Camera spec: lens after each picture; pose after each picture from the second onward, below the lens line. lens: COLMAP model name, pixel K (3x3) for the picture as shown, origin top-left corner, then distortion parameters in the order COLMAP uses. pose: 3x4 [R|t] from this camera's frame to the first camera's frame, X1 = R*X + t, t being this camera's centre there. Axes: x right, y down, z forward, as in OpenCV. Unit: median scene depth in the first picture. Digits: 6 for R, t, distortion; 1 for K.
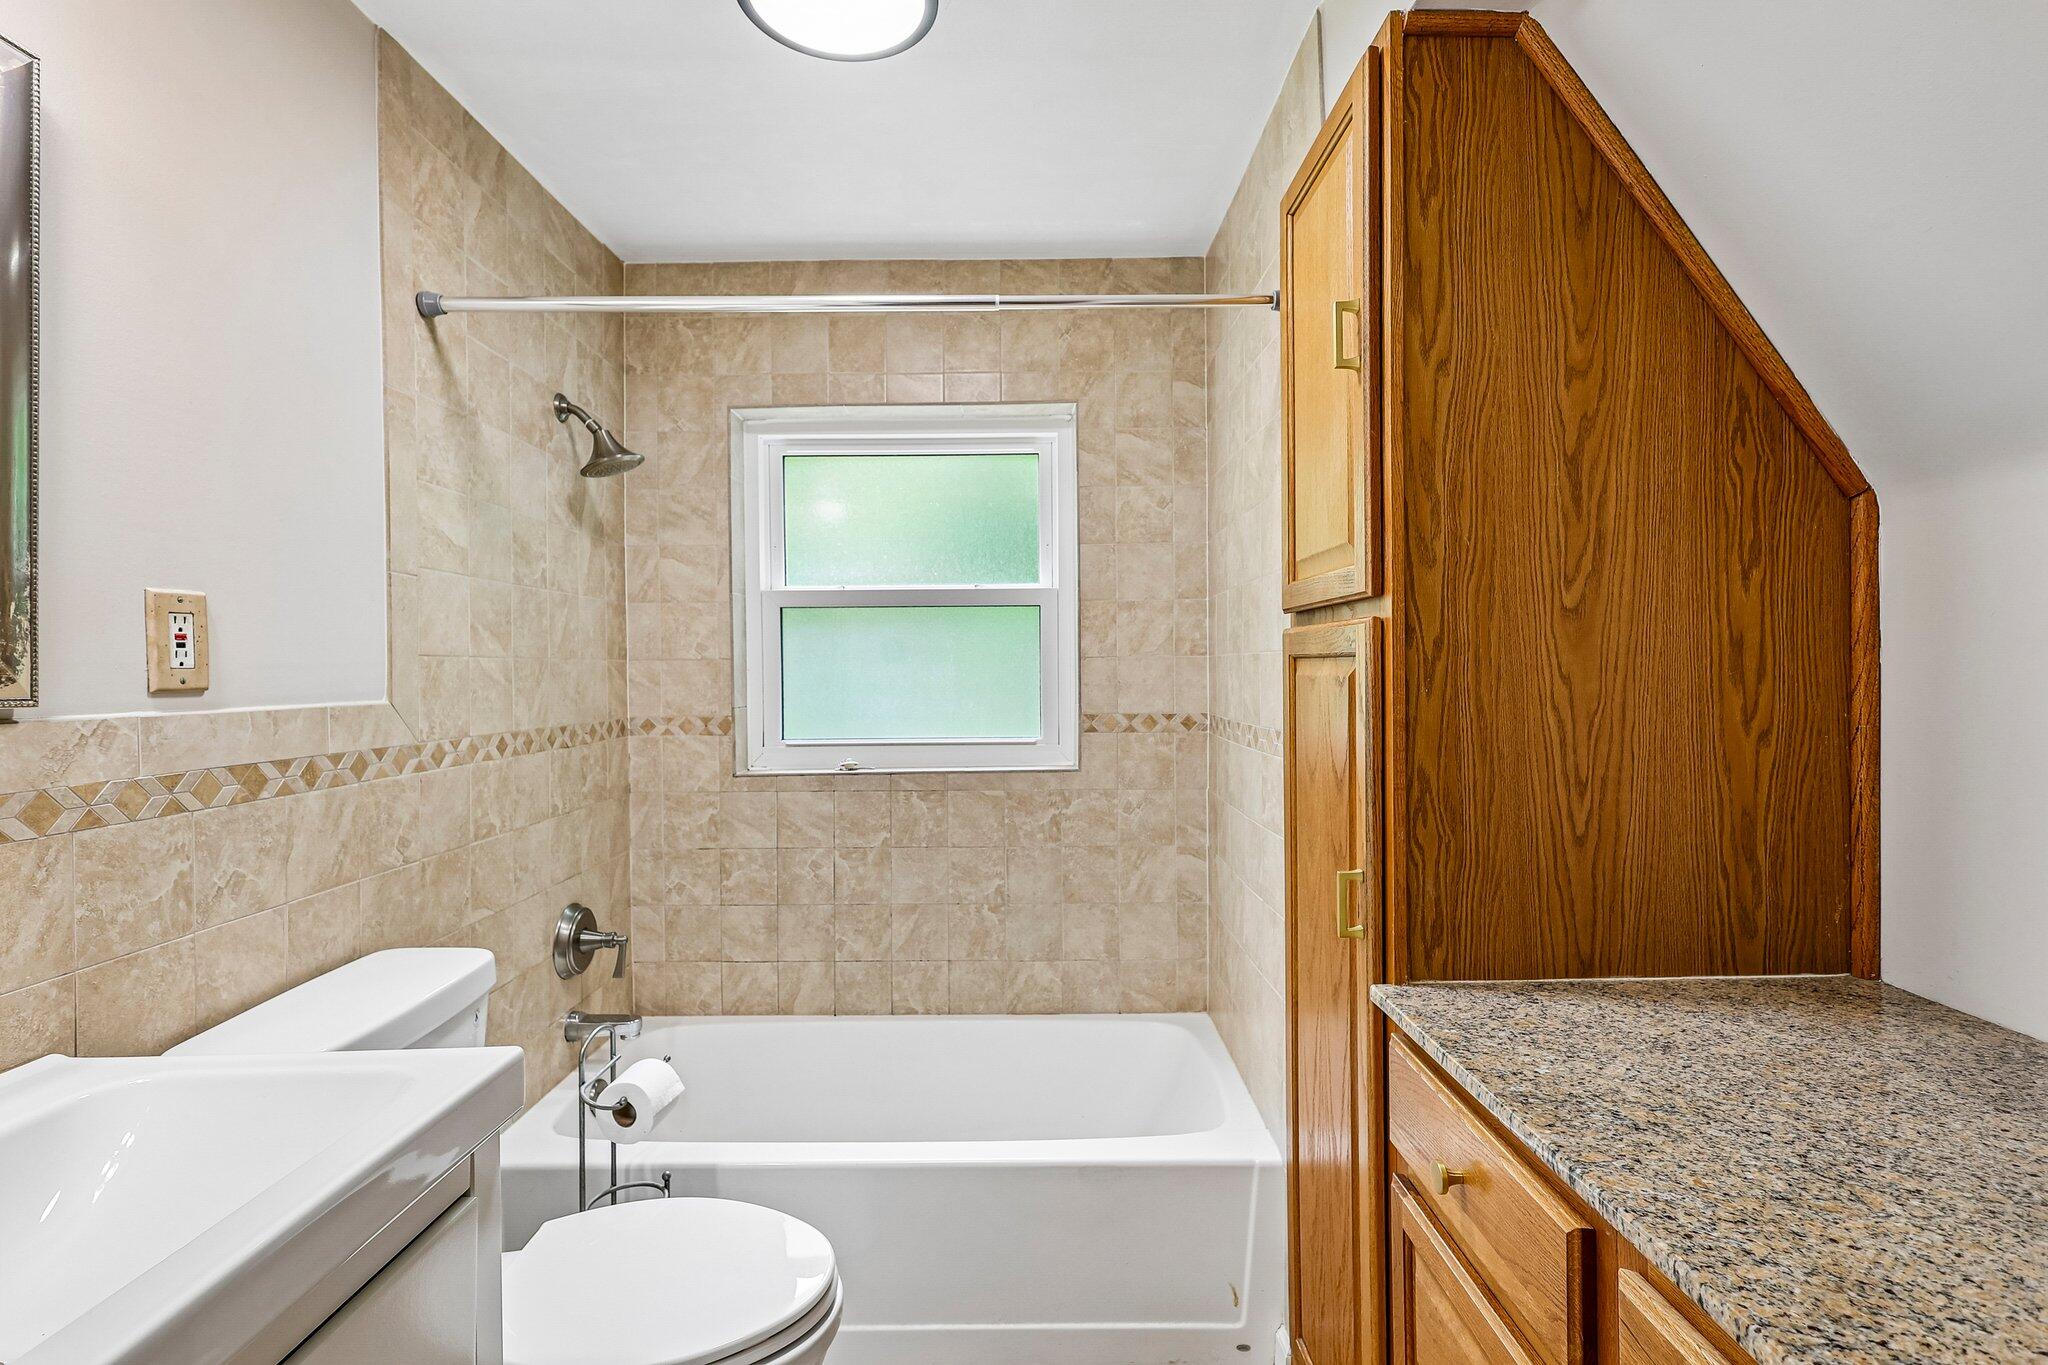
lens RADIAL K [[952.4, 0, 1019.5], [0, 952.4, 676.7], [0, 0, 1]] dist [-0.004476, 0.003822]
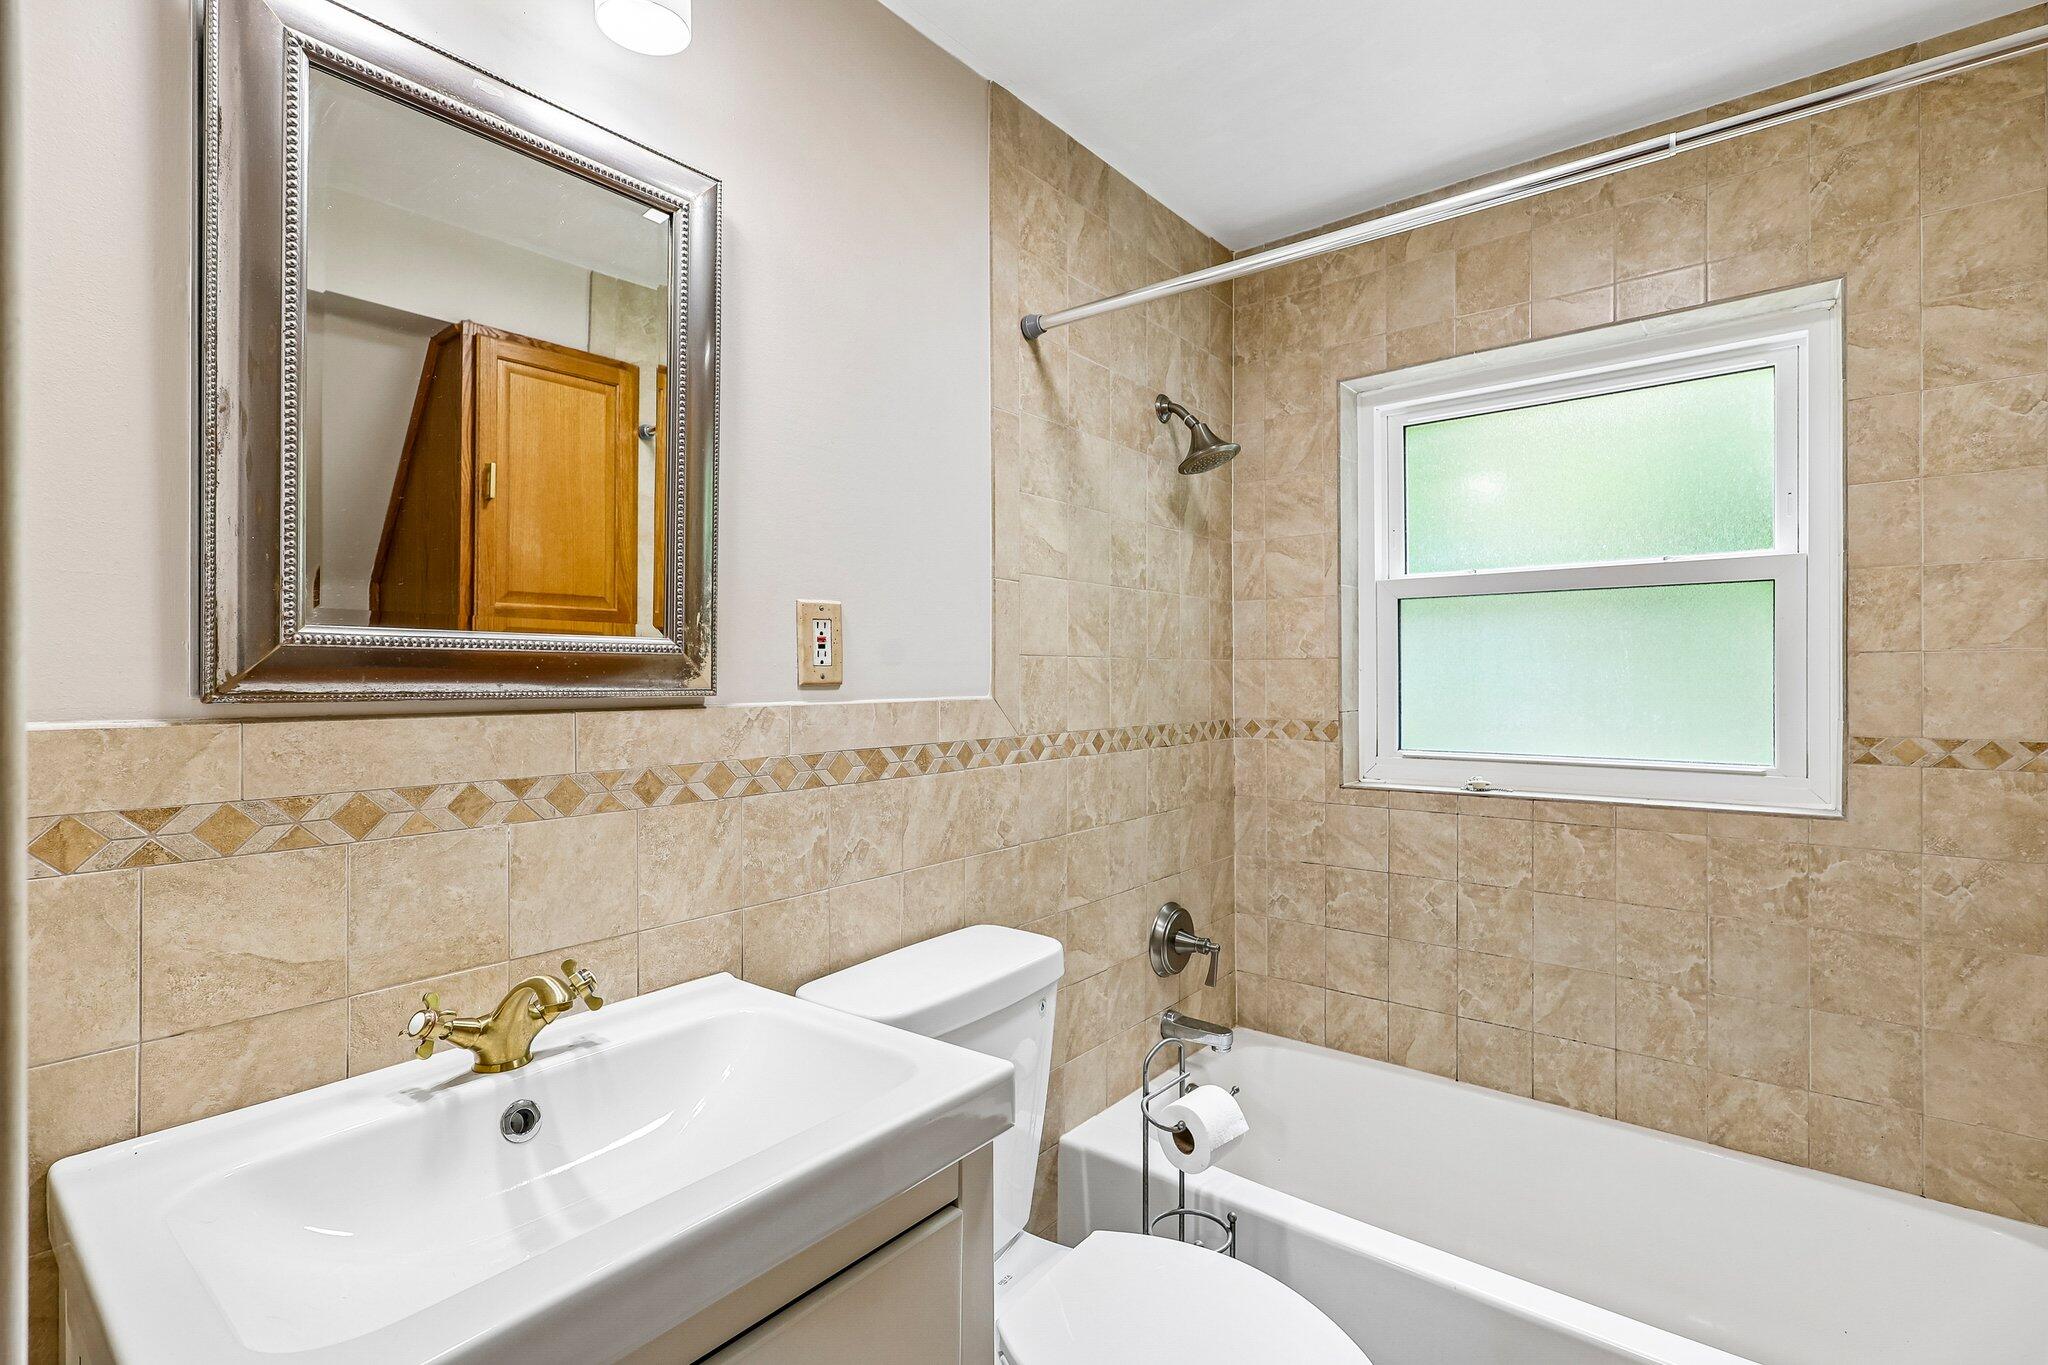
lens RADIAL K [[952.4, 0, 1019.5], [0, 952.4, 676.7], [0, 0, 1]] dist [-0.004476, 0.003822]
pose [[0.781261, 0.007763, -0.624156, 0.027180], [-0.008313, 0.999963, 0.002032, 0.000293], [0.624149, 0.003601, 0.781297, 0.104373]]
